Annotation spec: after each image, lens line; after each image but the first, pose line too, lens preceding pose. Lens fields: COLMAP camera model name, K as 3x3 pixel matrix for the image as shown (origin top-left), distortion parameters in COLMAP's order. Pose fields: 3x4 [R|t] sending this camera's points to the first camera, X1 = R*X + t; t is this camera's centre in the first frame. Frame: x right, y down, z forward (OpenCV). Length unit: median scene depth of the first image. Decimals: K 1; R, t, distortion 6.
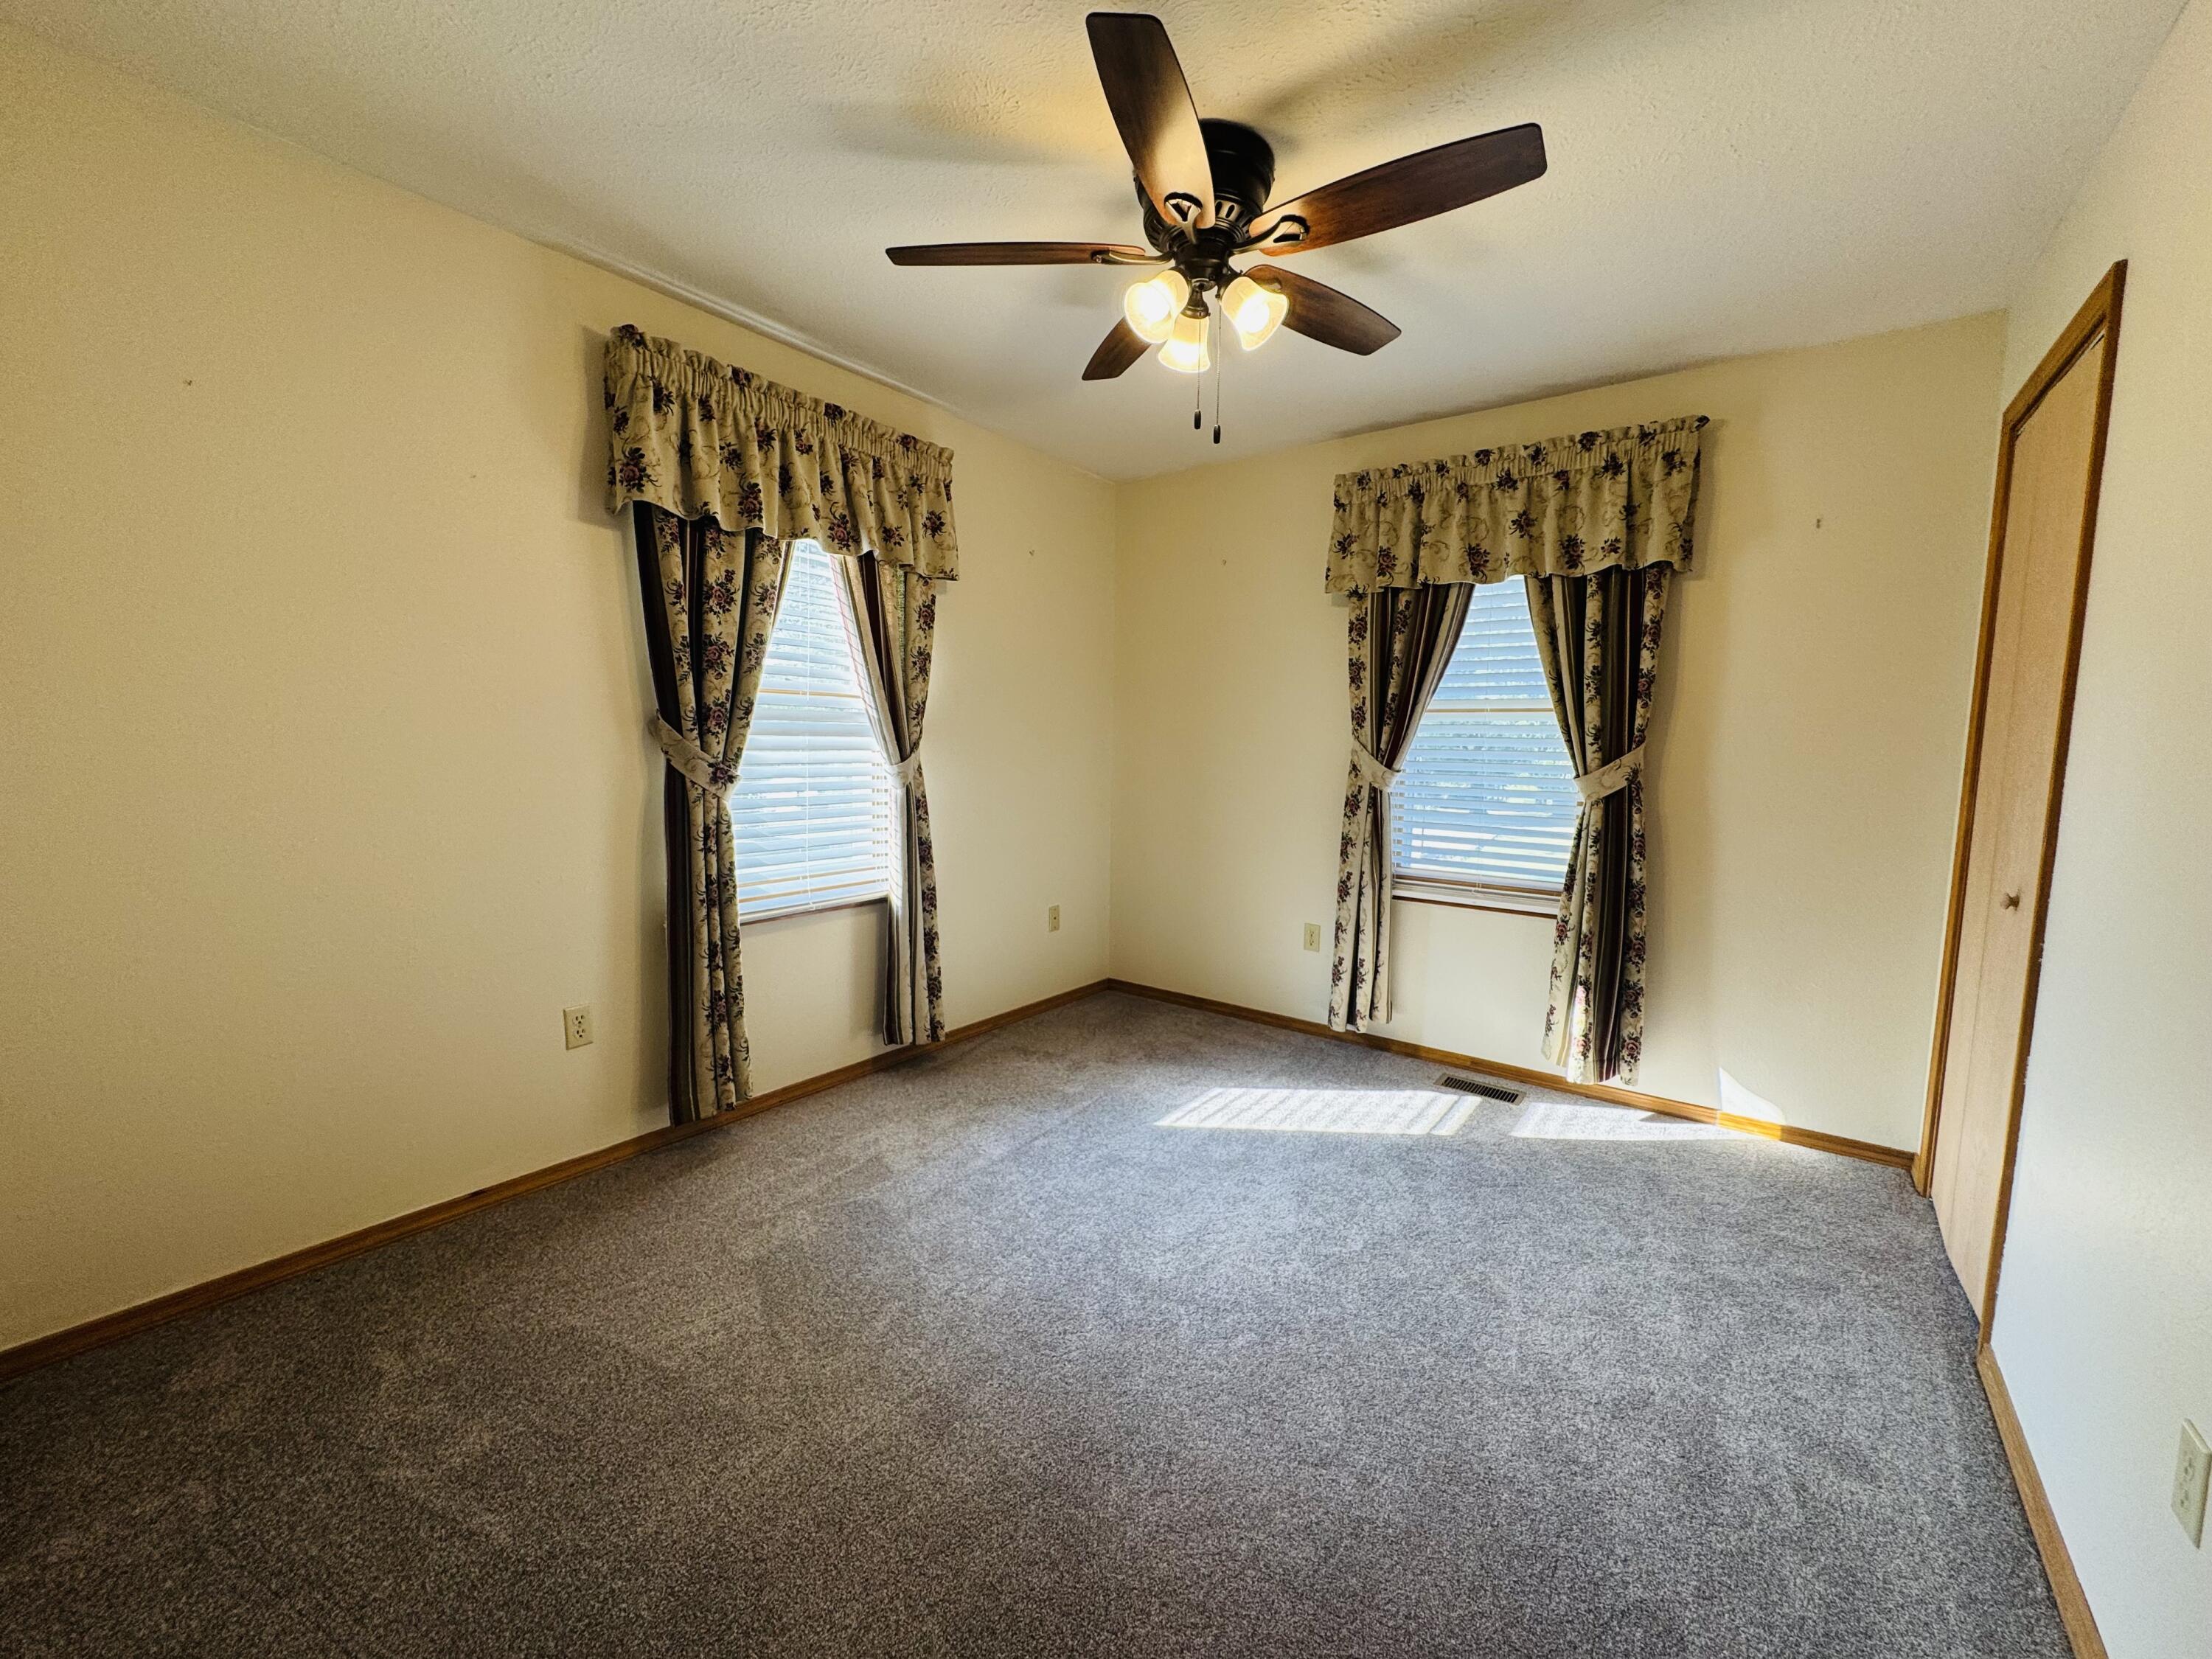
lens RADIAL K [[875.5, 0, 1098.2], [0, 875.5, 828.6], [0, 0, 1]] dist [-0.000916, -0.000216]
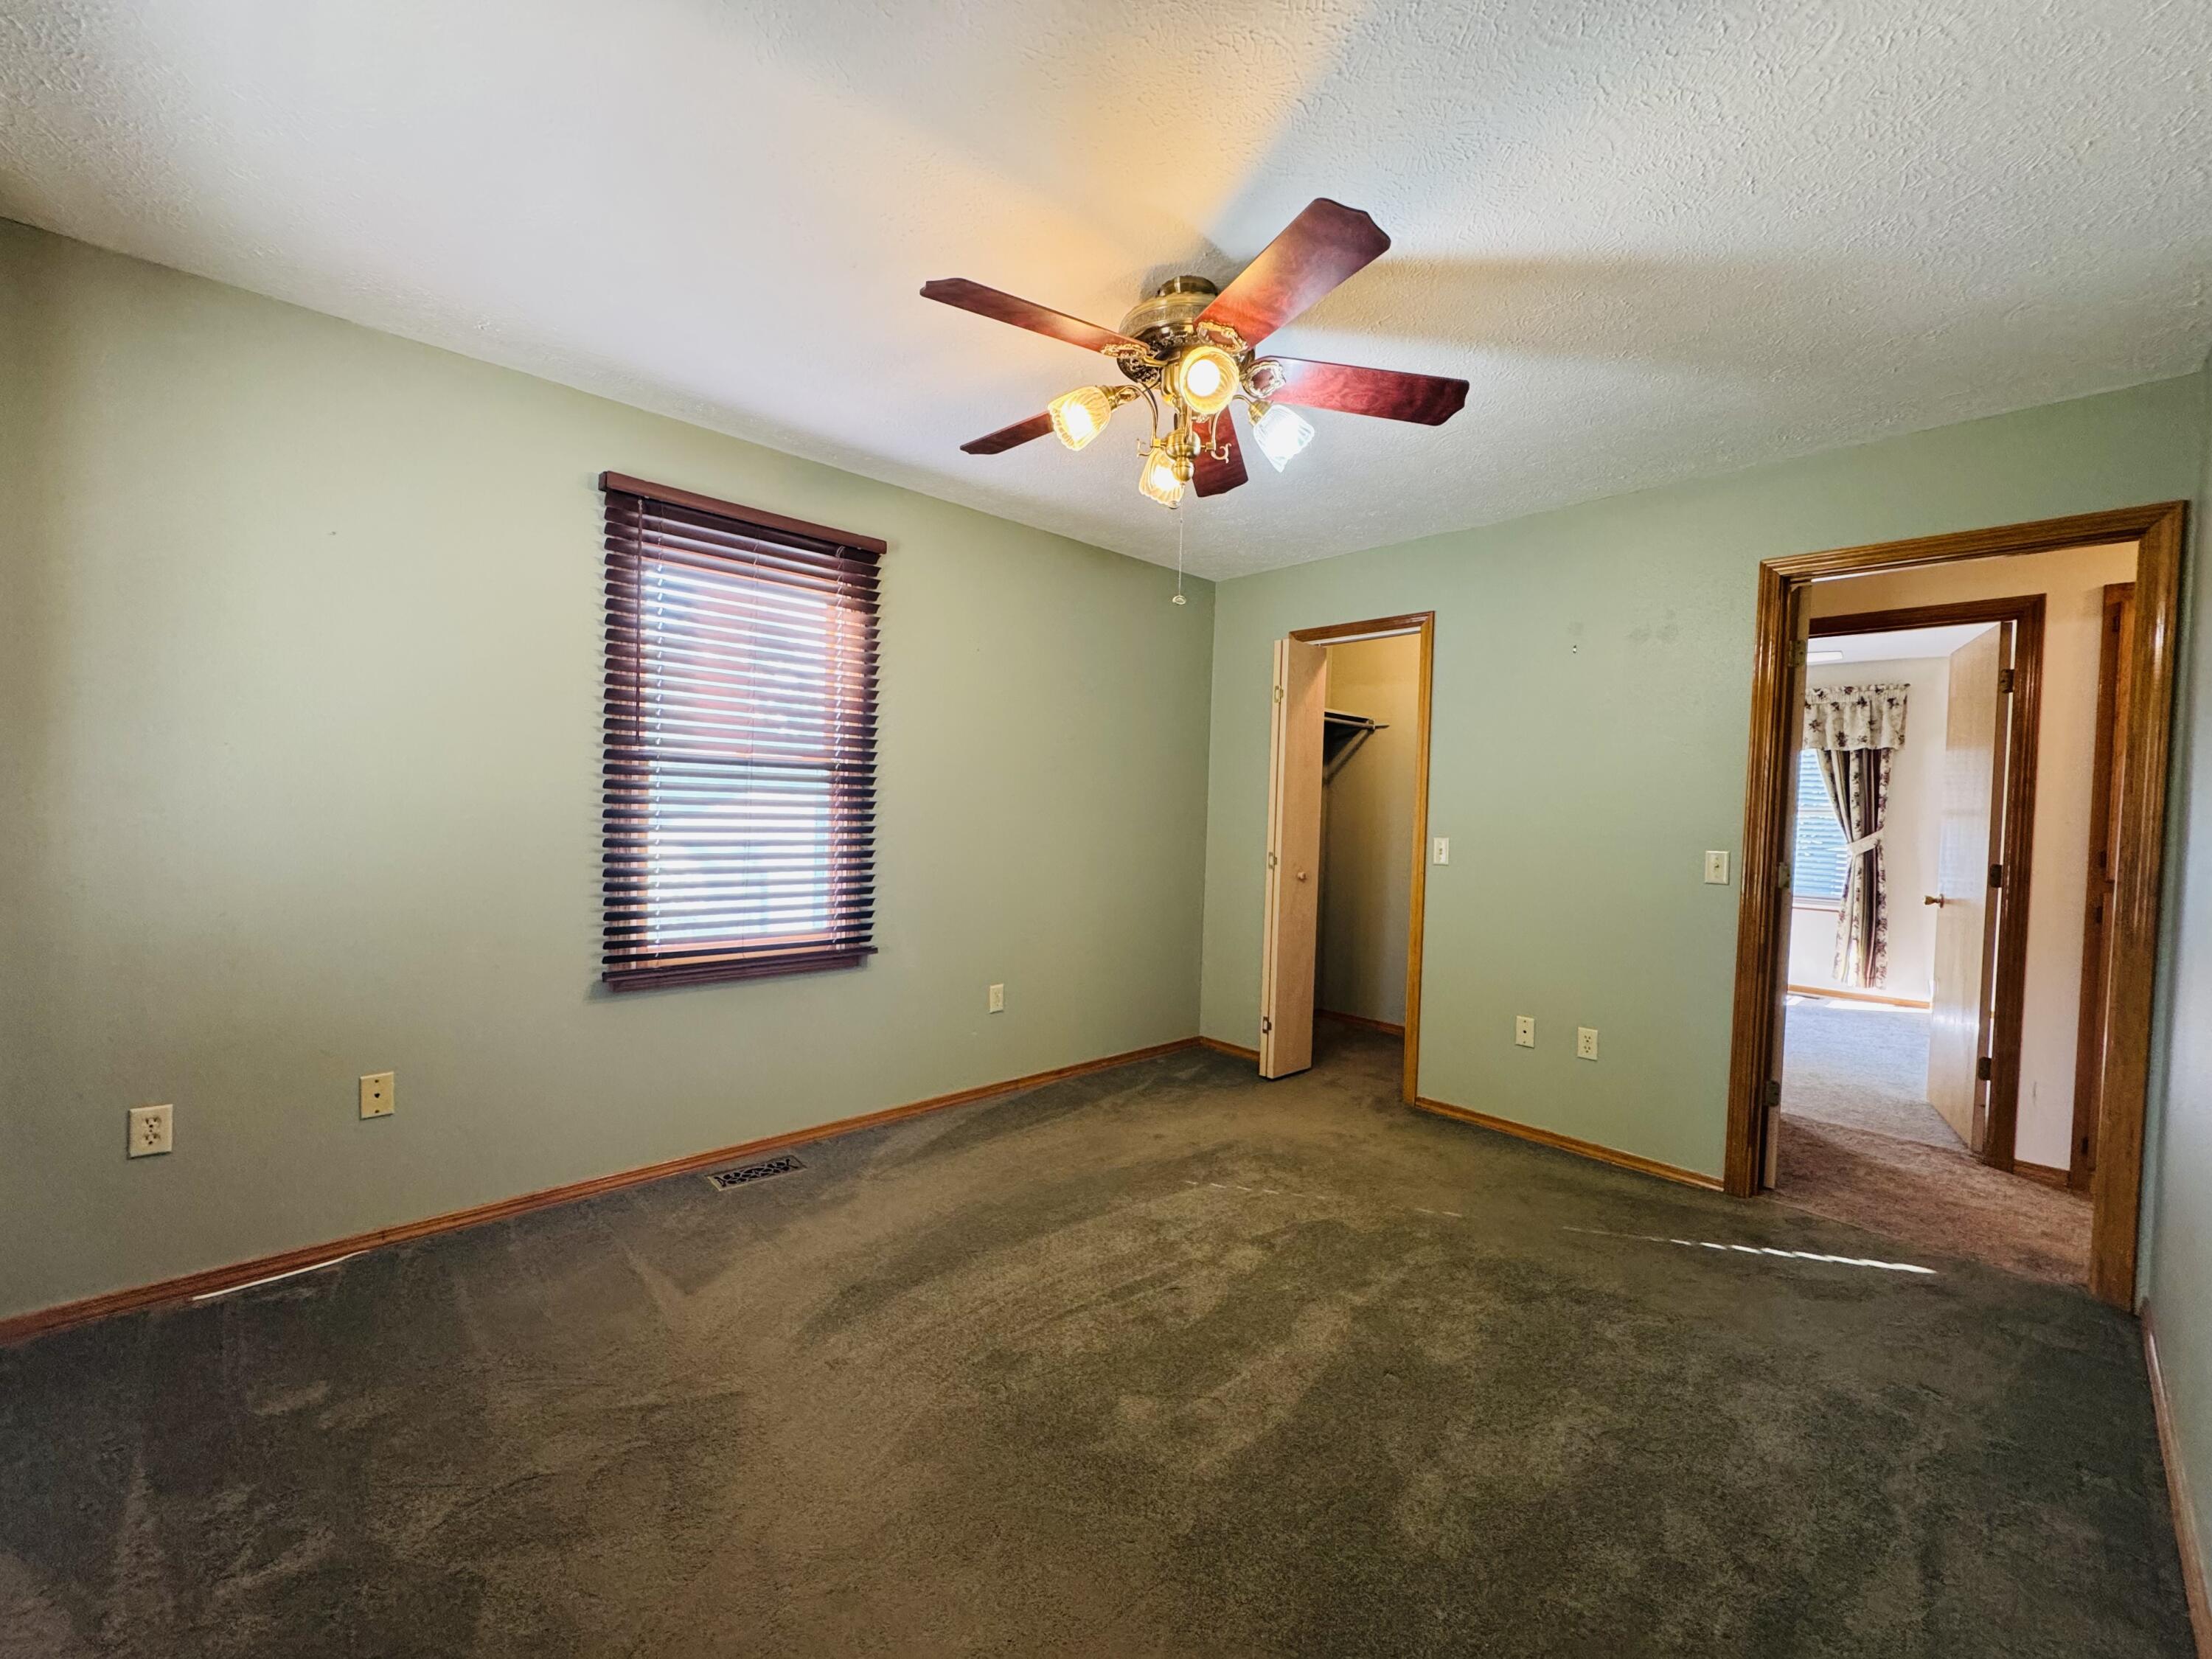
lens RADIAL K [[875.5, 0, 1107.2], [0, 875.5, 827.2], [0, 0, 1]] dist [-0.000916, -0.000216]
pose [[0.984437, 0.014322, -0.175155, -0.888857], [-0.027942, 0.996751, -0.075542, 0.118428], [0.173504, 0.079261, 0.981639, -1.461235]]
